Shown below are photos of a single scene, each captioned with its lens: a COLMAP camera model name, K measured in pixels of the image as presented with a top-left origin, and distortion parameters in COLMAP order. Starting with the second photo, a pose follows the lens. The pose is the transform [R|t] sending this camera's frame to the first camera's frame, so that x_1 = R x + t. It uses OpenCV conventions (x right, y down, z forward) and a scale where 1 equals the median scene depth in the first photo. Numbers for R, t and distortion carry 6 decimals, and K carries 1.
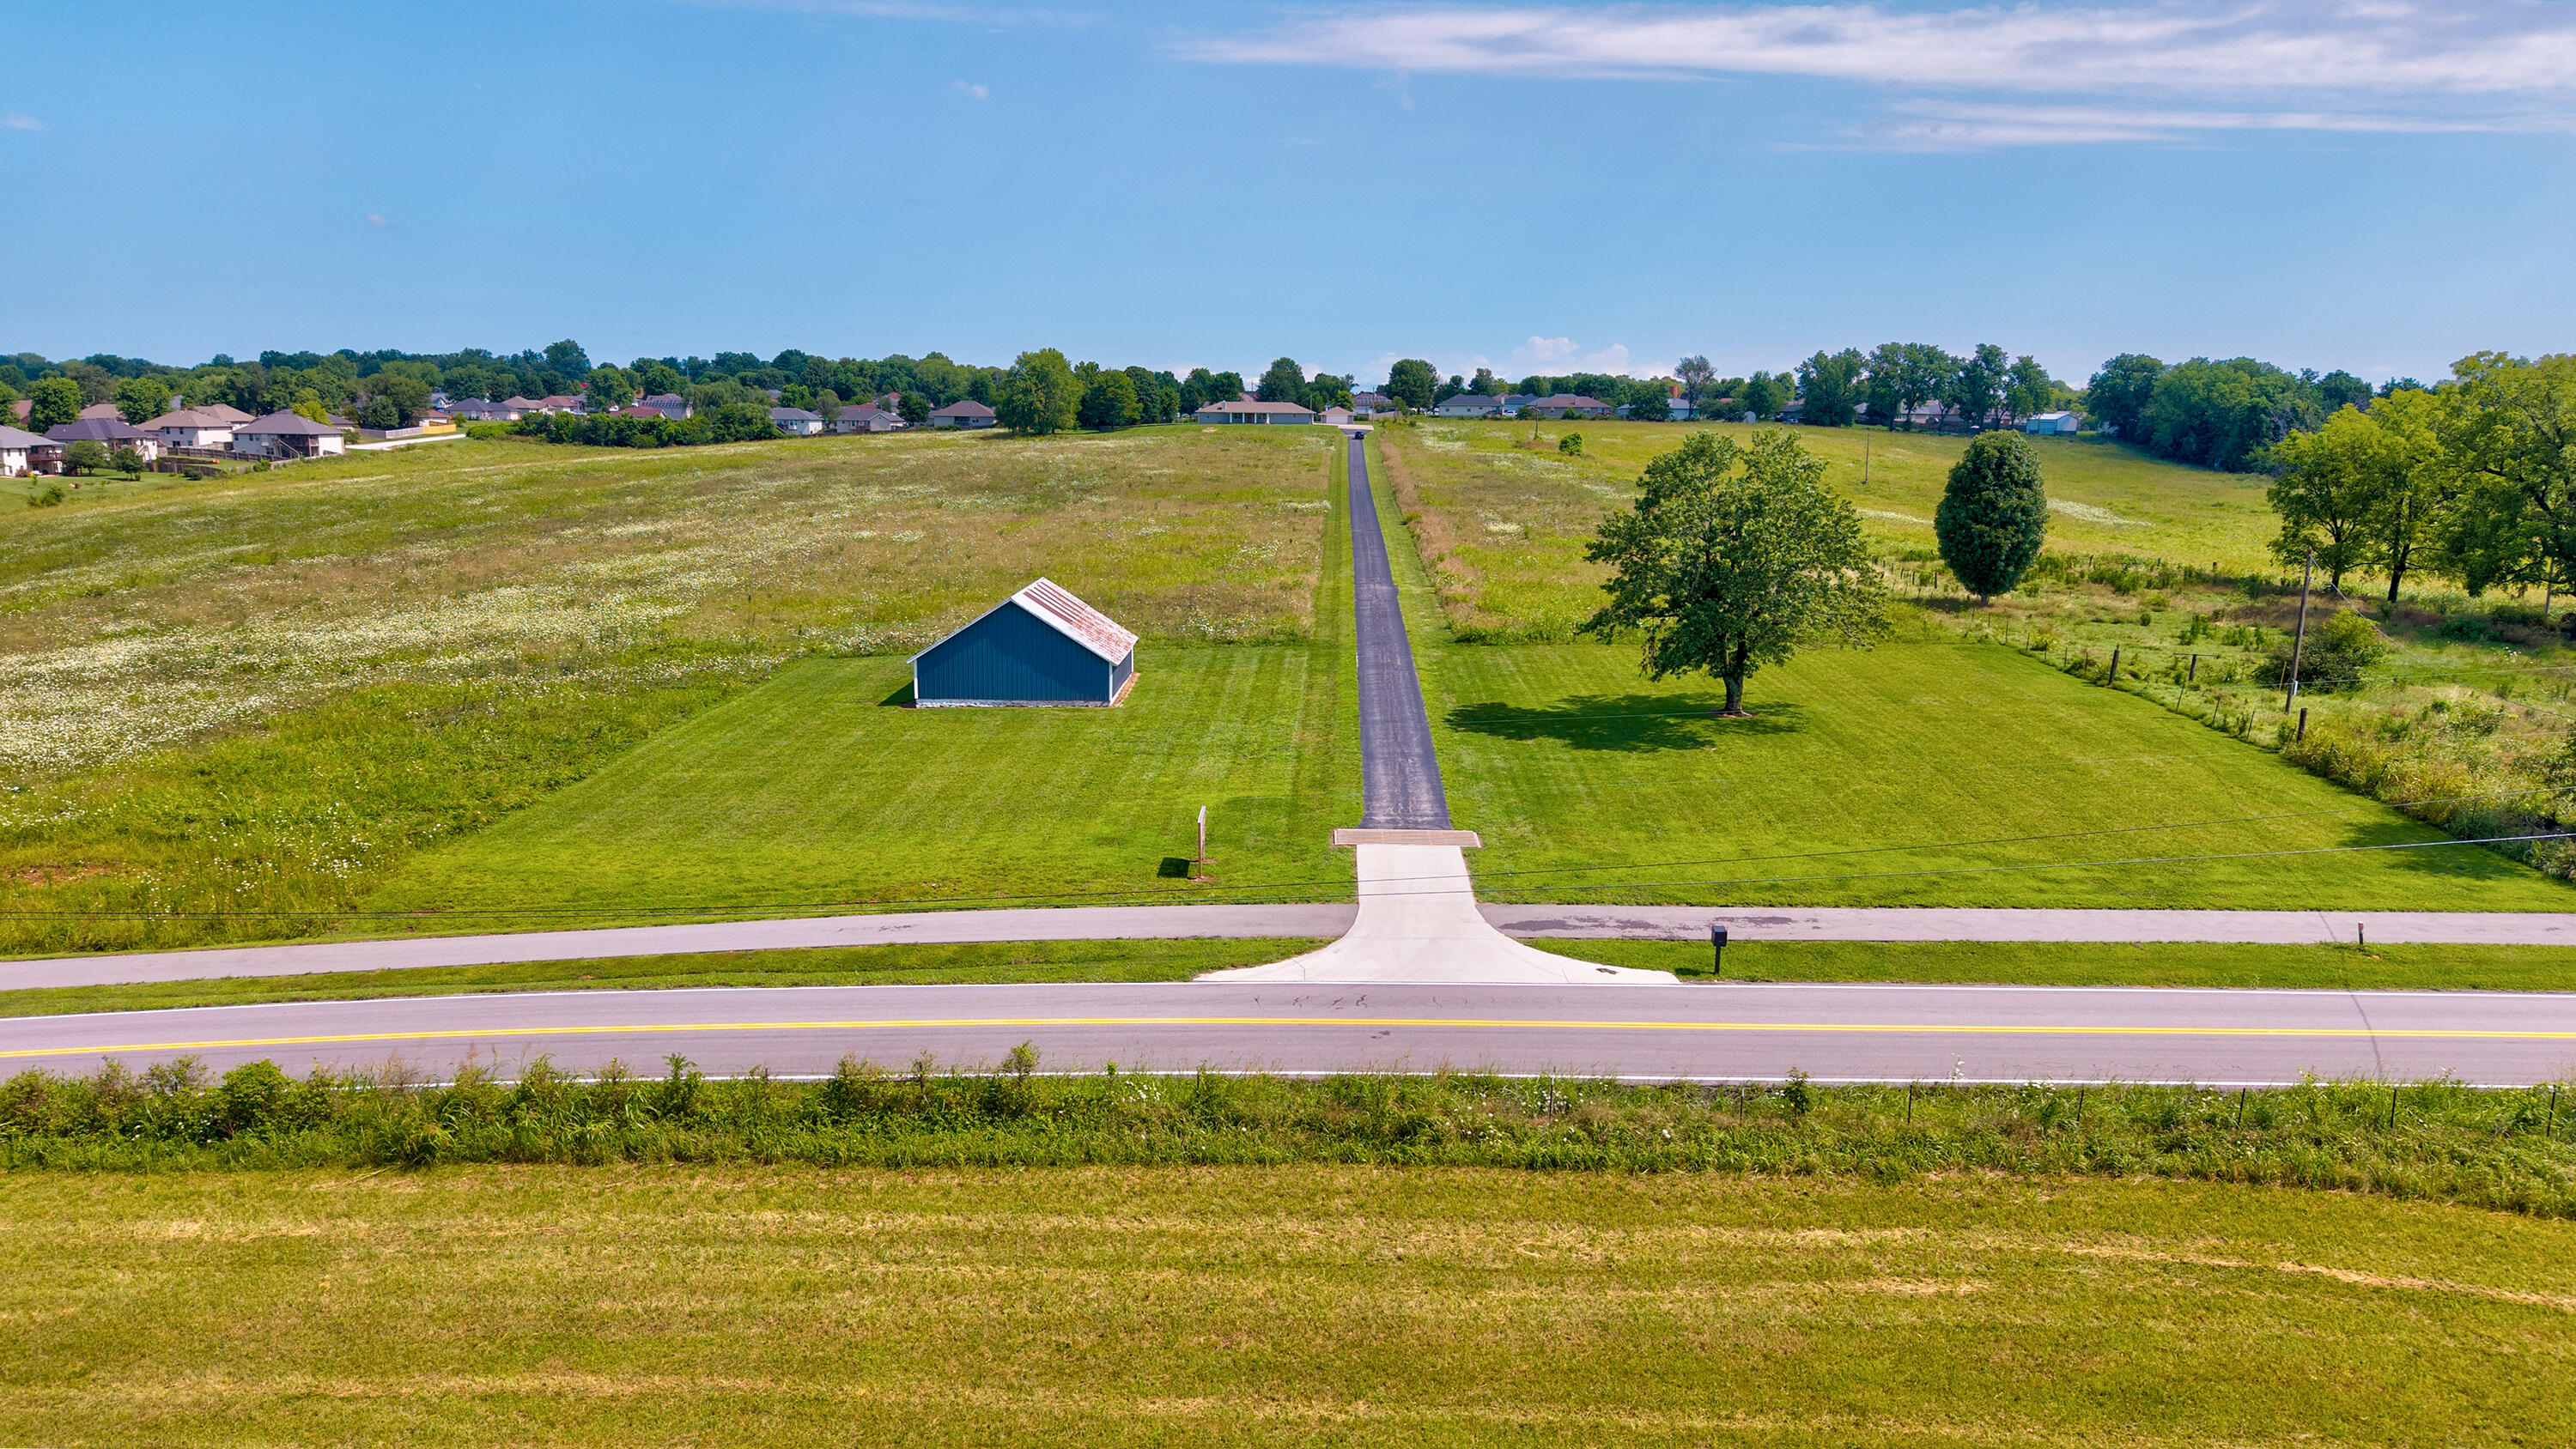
lens RADIAL K [[1735.9, 0, 1288.0], [0, 1735.9, 724.5], [0, 0, 1]] dist [0.048152, -0.051920]
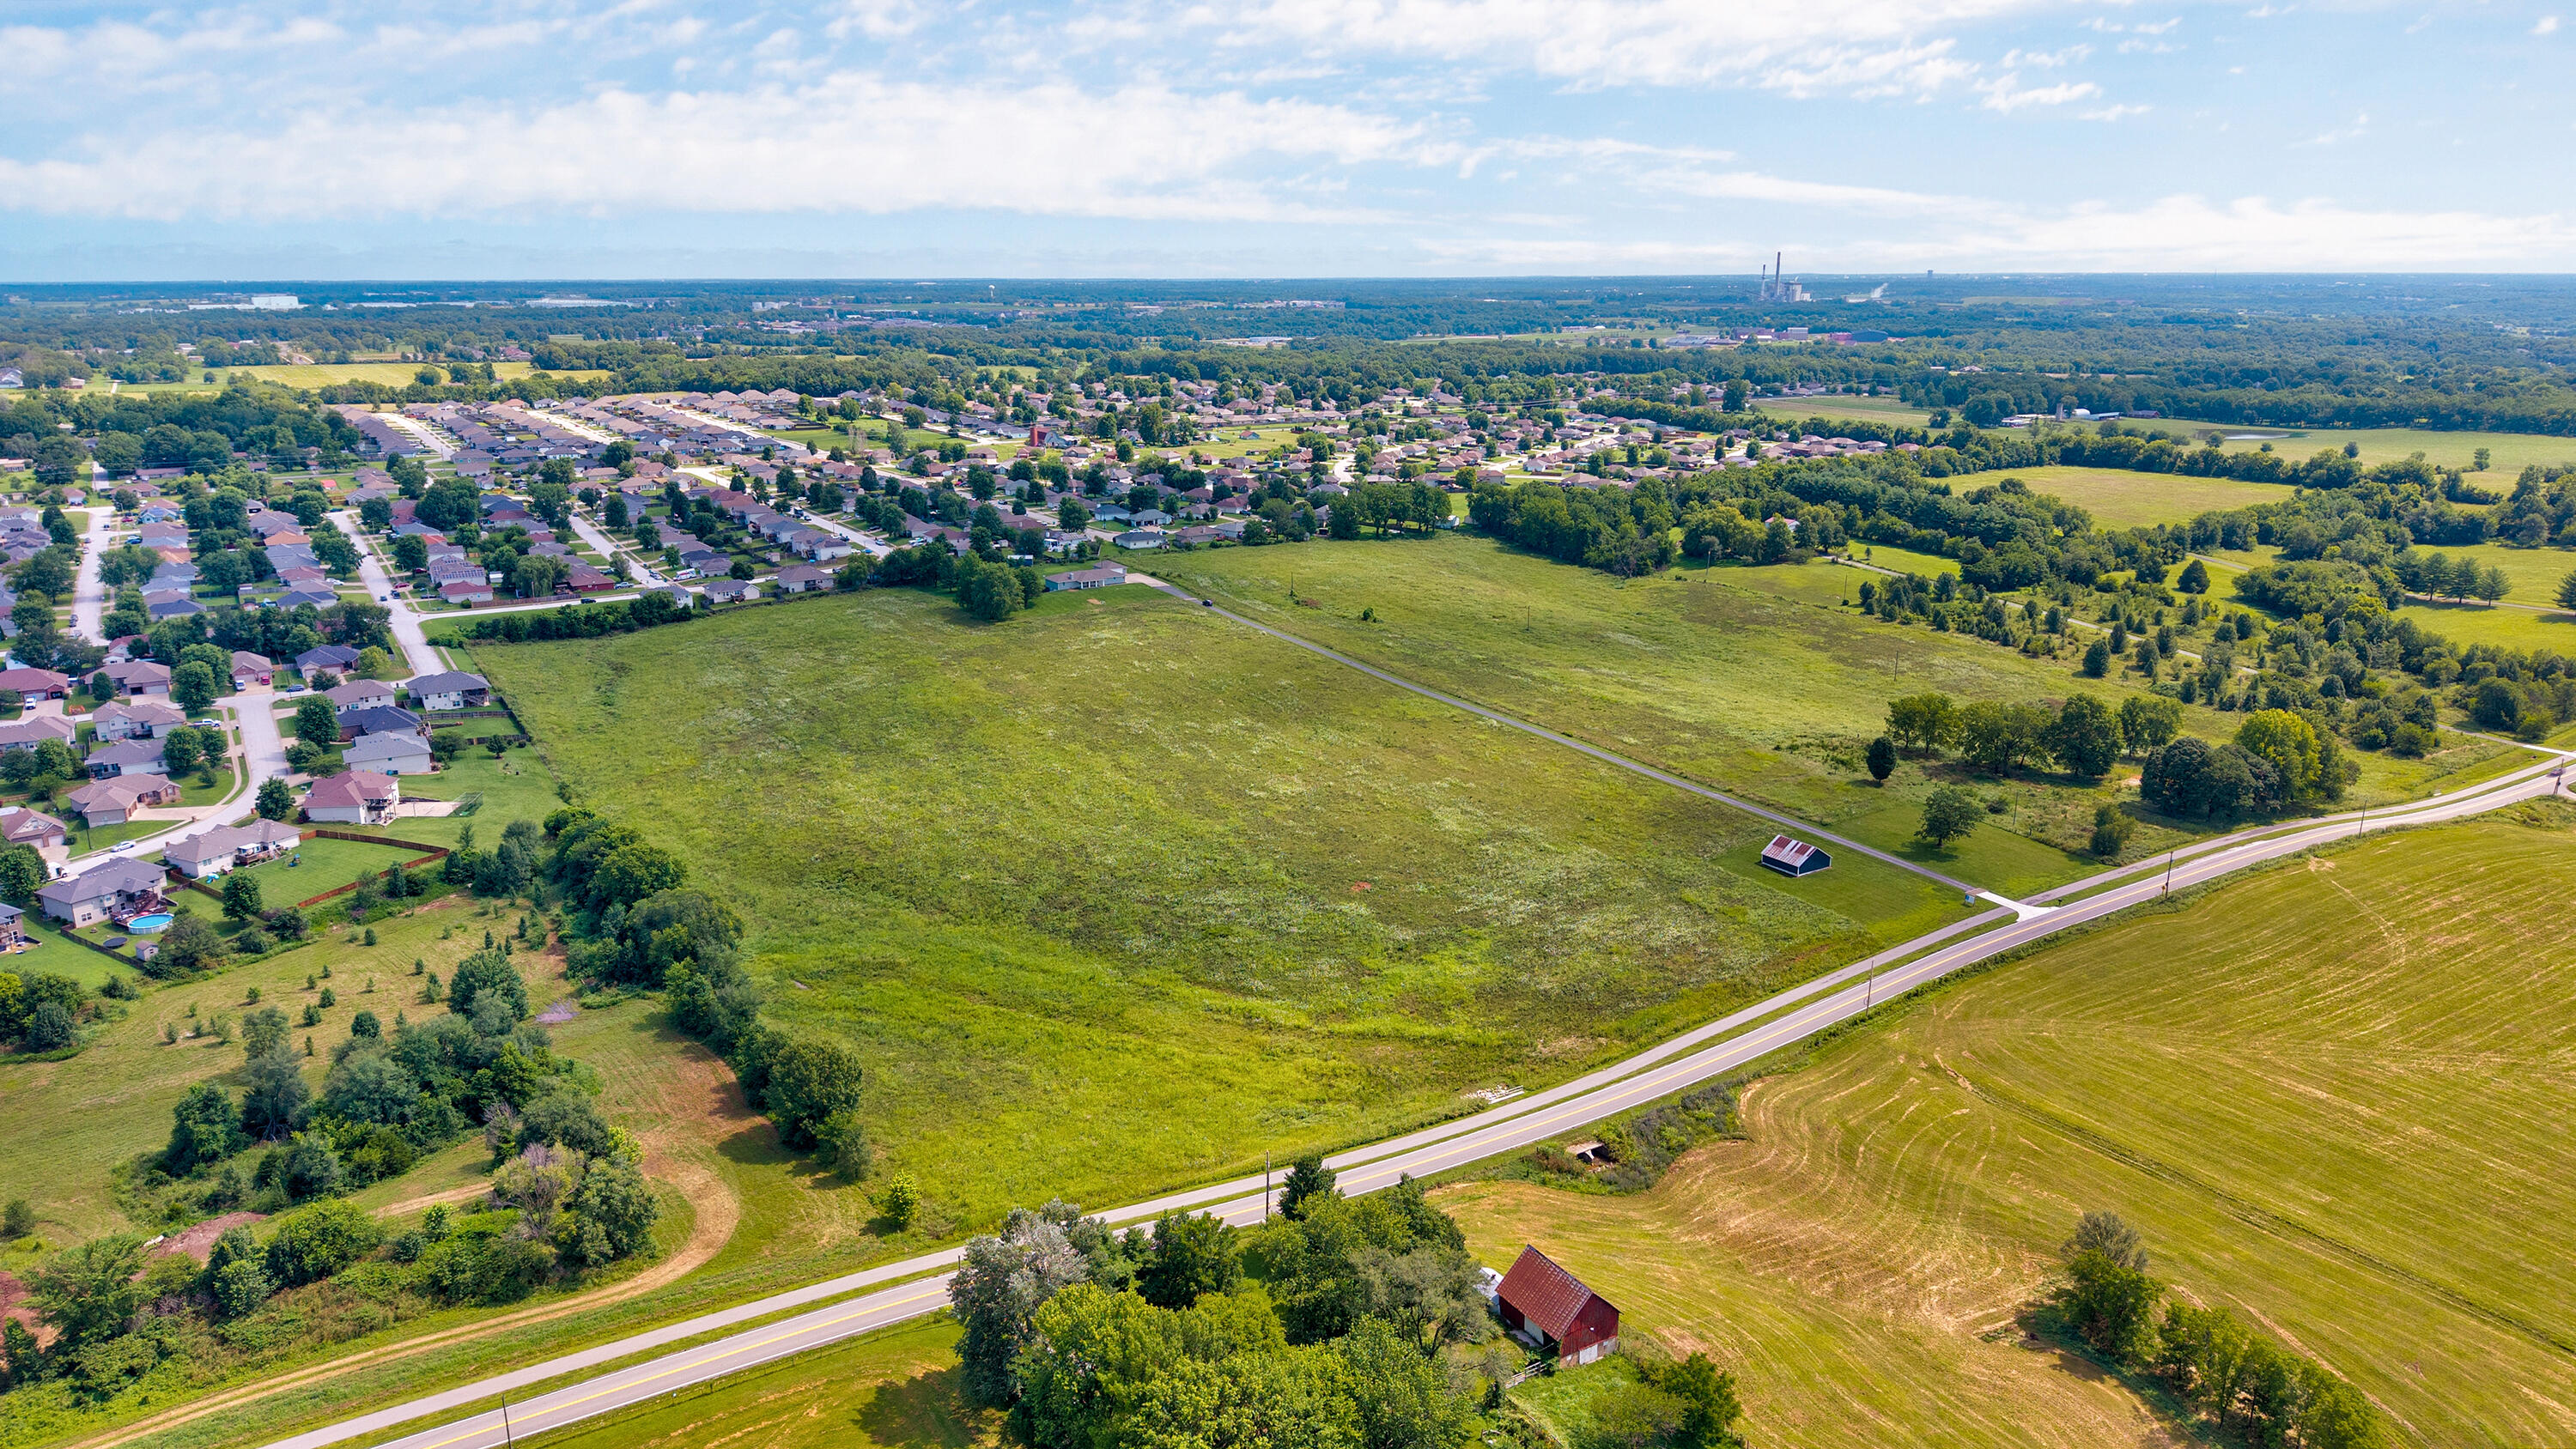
lens RADIAL K [[1706.6, 0, 1288.0], [0, 1706.6, 724.5], [0, 0, 1]] dist [0.115124, -0.176797]
pose [[0.827550, -0.157809, 0.538756, -0.822494], [0.109411, 0.986613, 0.120934, -0.242204], [-0.550628, -0.041133, 0.833737, -0.428246]]
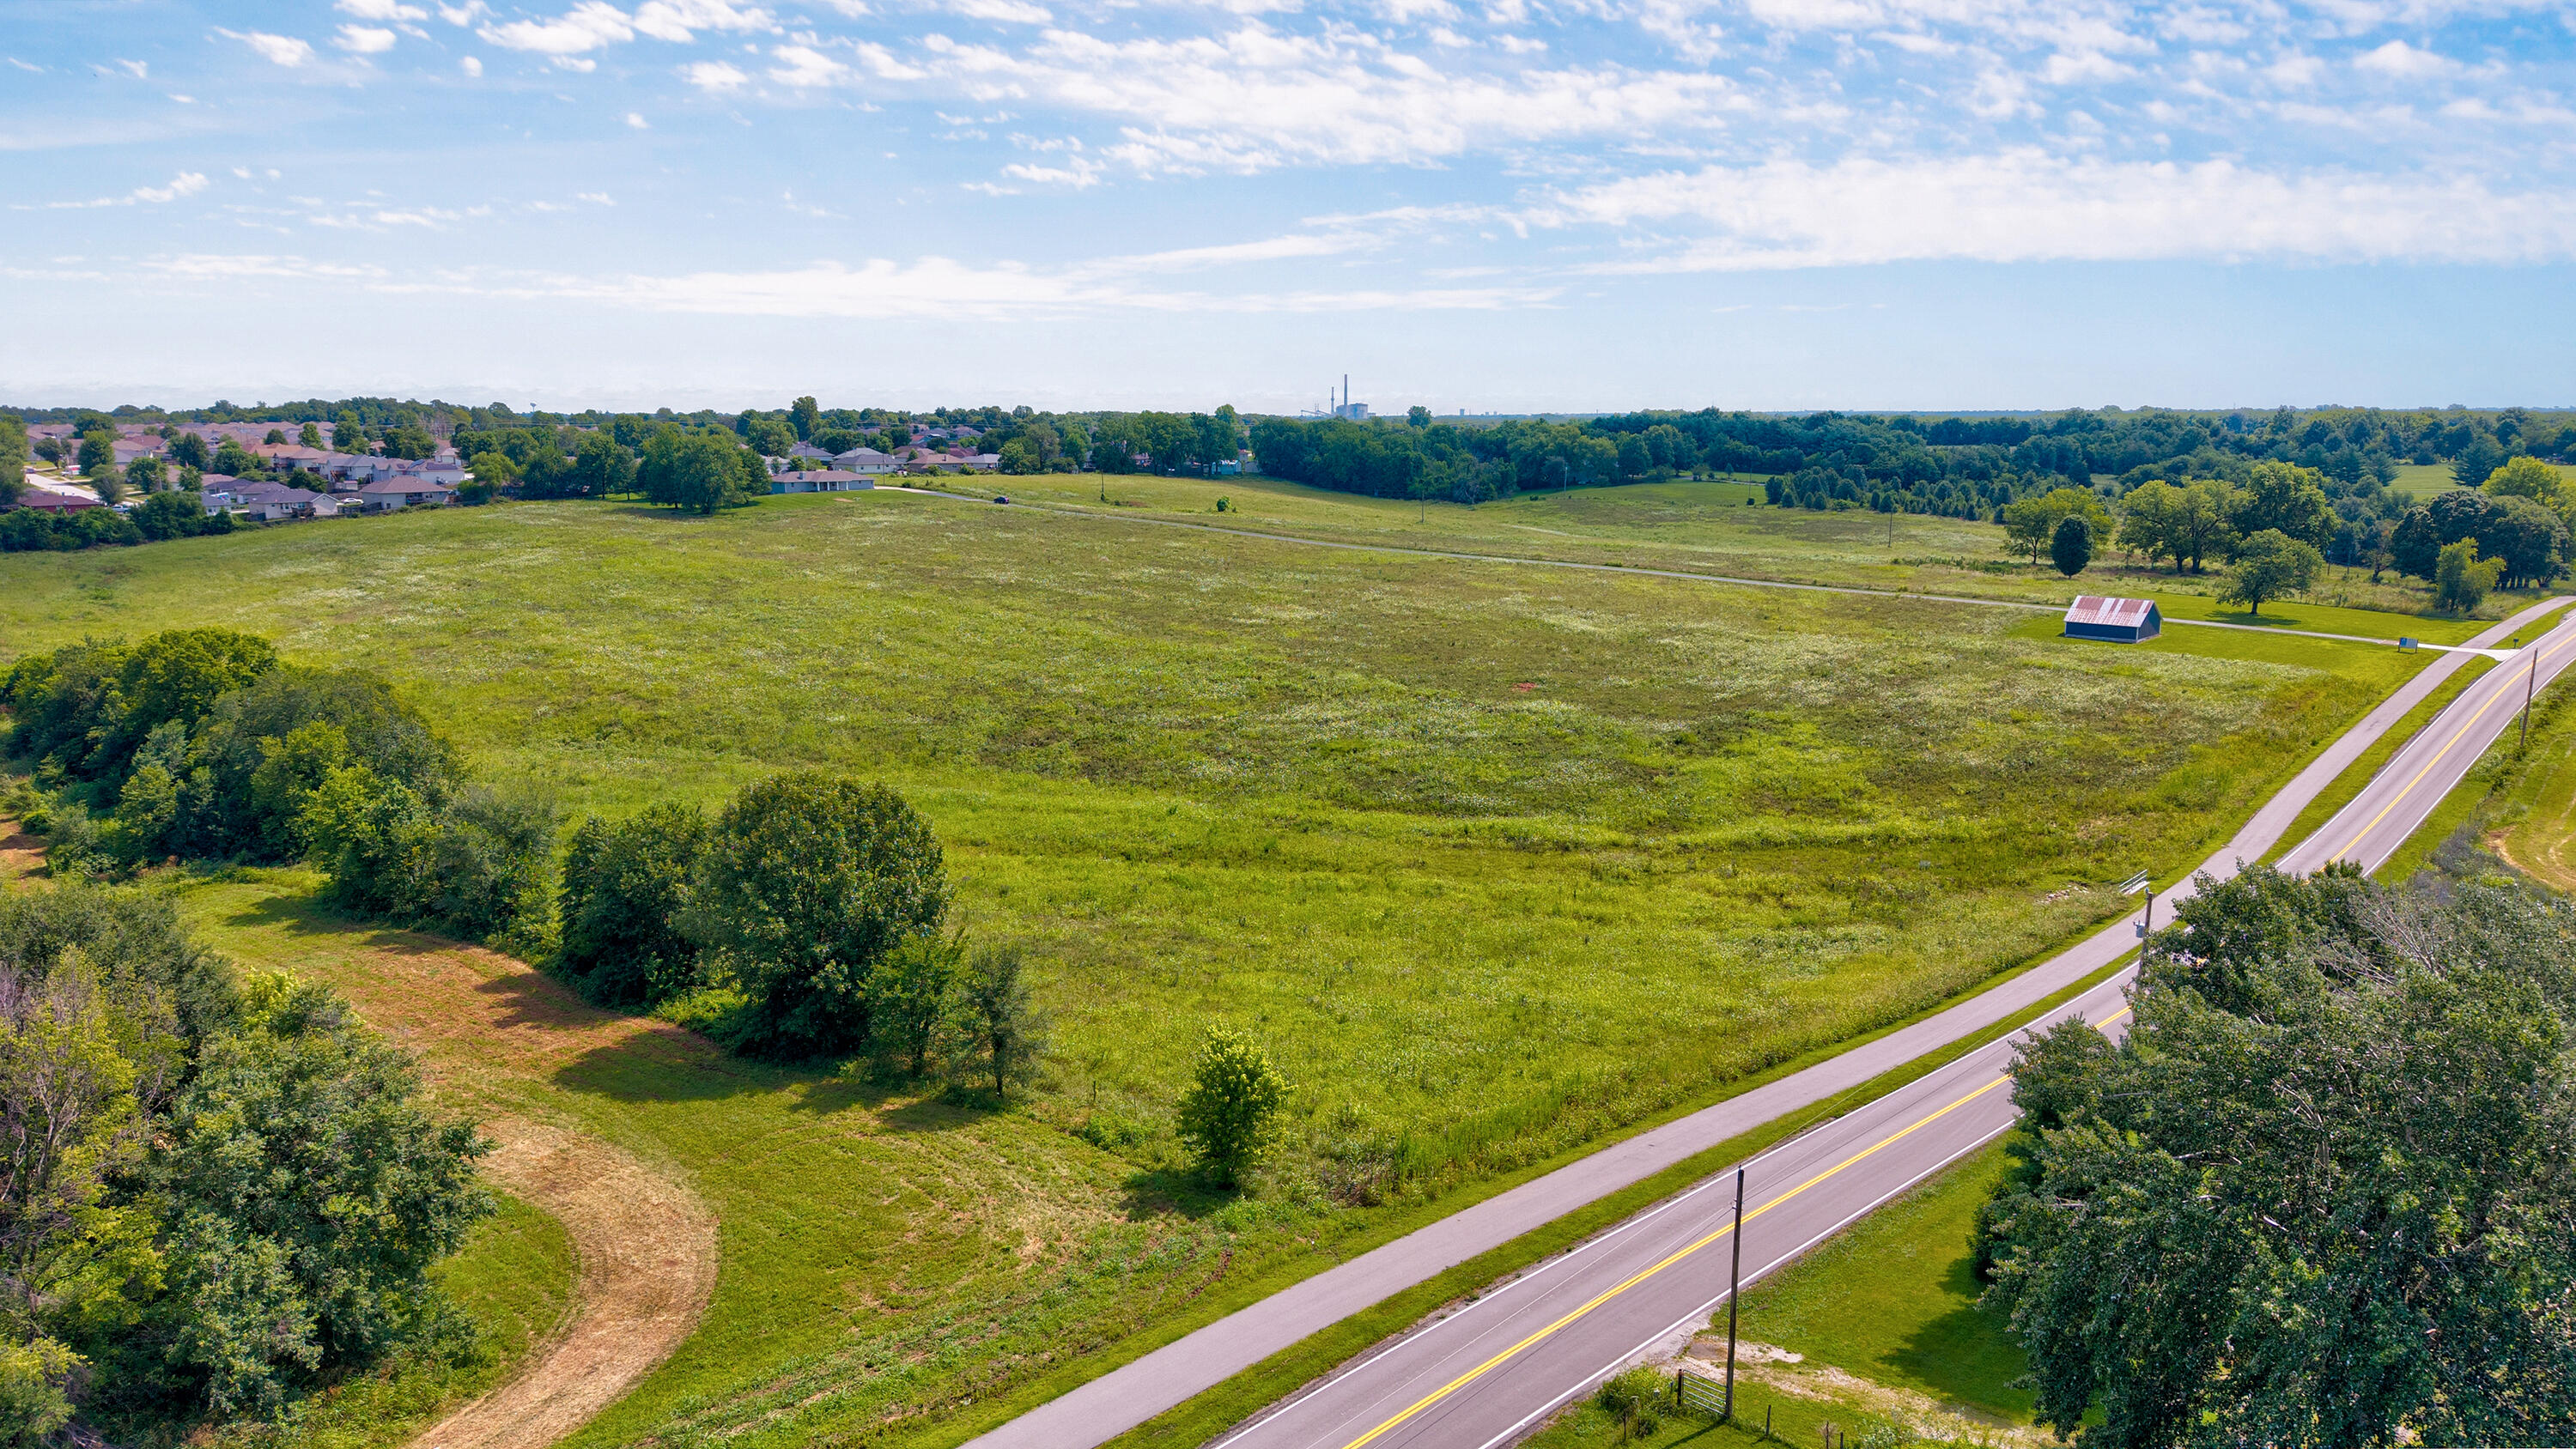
lens RADIAL K [[1710.3, 0, 1288.0], [0, 1710.3, 724.5], [0, 0, 1]] dist [0.012507, -0.000308]
pose [[0.663727, -0.149482, 0.732886, -0.766992], [0.140483, 0.987303, 0.074148, -0.066338], [-0.734664, 0.053744, 0.676299, 0.030966]]
